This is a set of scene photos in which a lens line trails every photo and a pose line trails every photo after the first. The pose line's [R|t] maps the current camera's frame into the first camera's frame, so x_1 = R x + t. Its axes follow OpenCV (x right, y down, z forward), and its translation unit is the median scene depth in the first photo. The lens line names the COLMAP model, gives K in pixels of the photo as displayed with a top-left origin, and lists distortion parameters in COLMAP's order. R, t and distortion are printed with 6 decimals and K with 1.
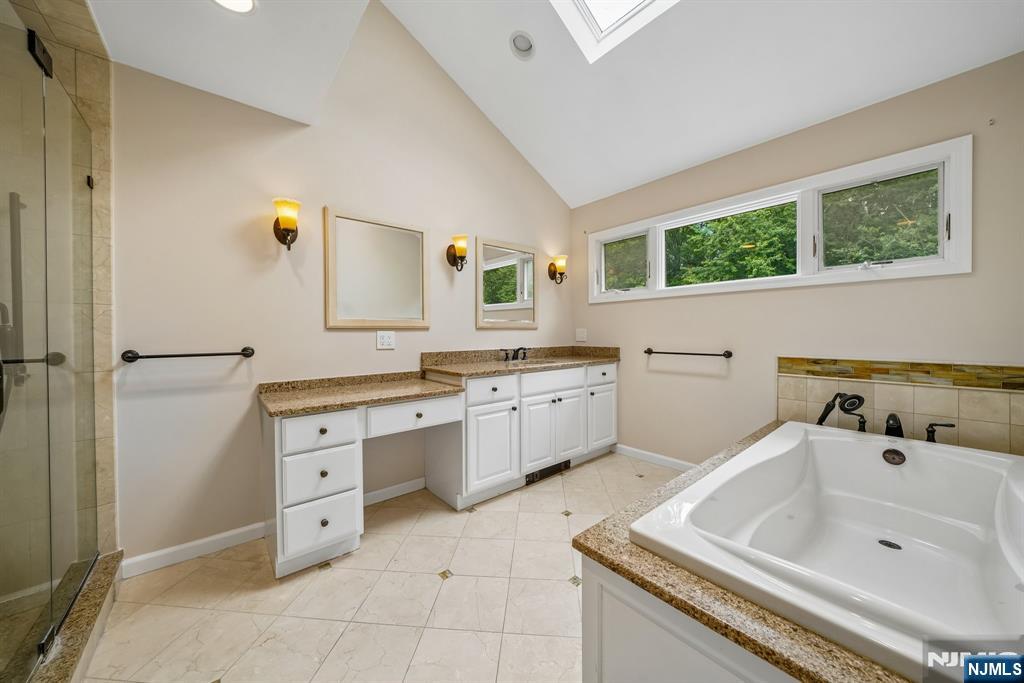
lens RADIAL K [[355.7, 0, 510.8], [0, 355.7, 335.7], [0, 0, 1]] dist [-0.011403, 0.000005]
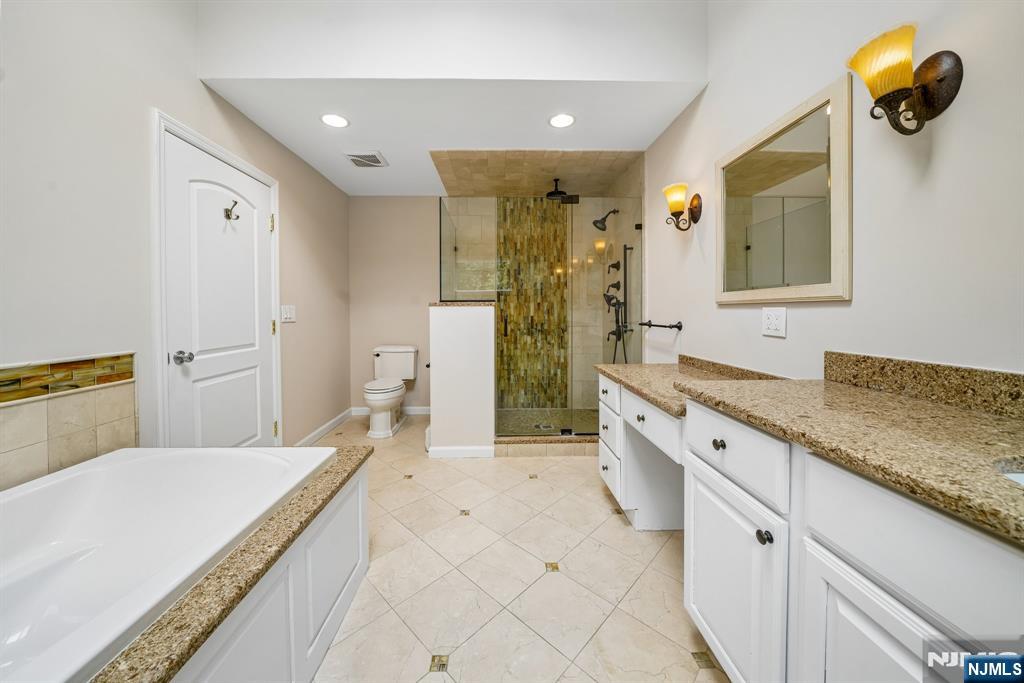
lens RADIAL K [[355.7, 0, 507.7], [0, 355.7, 315.8], [0, 0, 1]] dist [-0.011403, 0.000005]
pose [[-0.630808, 0.017048, -0.775752, 0.528272], [-0.000267, 0.999754, 0.022188, -0.014177], [0.775939, 0.014203, -0.630648, 1.288739]]
